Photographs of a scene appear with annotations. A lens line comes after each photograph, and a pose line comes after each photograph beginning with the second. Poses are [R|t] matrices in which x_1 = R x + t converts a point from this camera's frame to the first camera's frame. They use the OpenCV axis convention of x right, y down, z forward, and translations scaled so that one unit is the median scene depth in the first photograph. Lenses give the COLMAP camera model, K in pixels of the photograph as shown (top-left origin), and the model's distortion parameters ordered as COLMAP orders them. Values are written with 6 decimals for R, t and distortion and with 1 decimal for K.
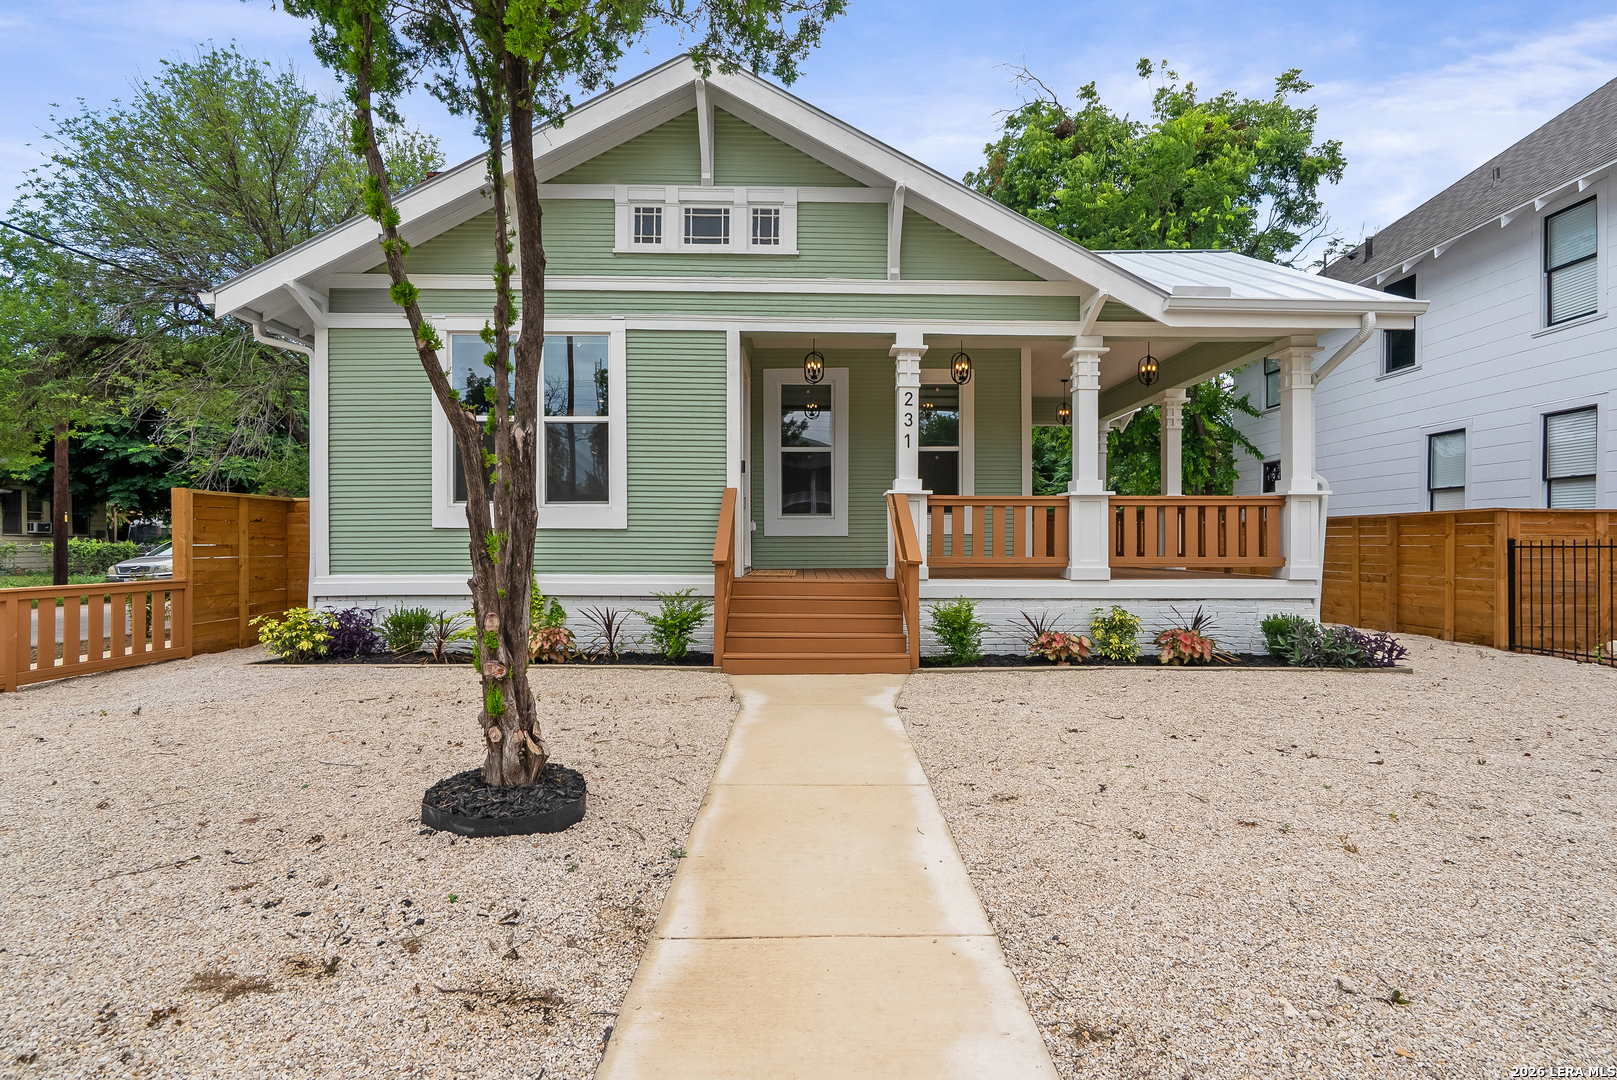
lens RADIAL K [[764.0, 0, 813.6], [0, 764.0, 531.7], [0, 0, 1]] dist [0.001982, 0.001387]
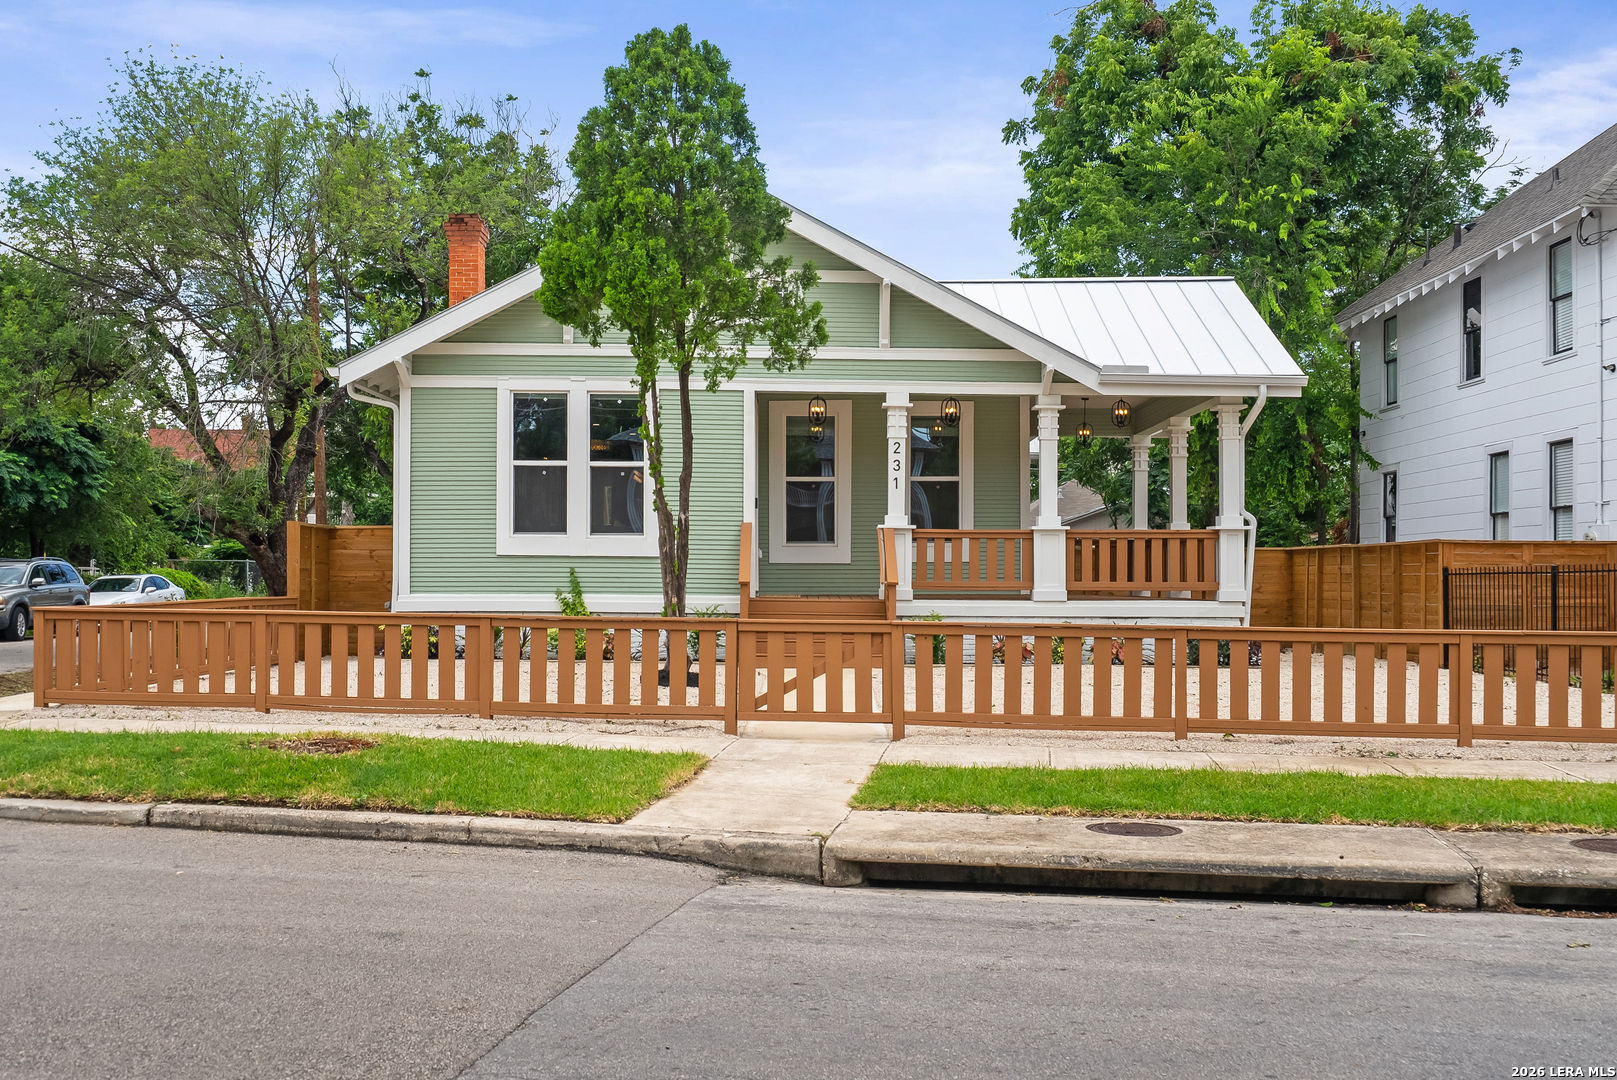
lens RADIAL K [[1254.4, 0, 808.5], [0, 1254.4, 540.0], [0, 0, 1]] dist [-0.045975, -0.001989]
pose [[0.999928, 0.002677, -0.011703, 0.010381], [-0.002824, 0.999918, -0.012518, -0.006154], [0.011669, 0.012550, 0.999853, -0.931838]]
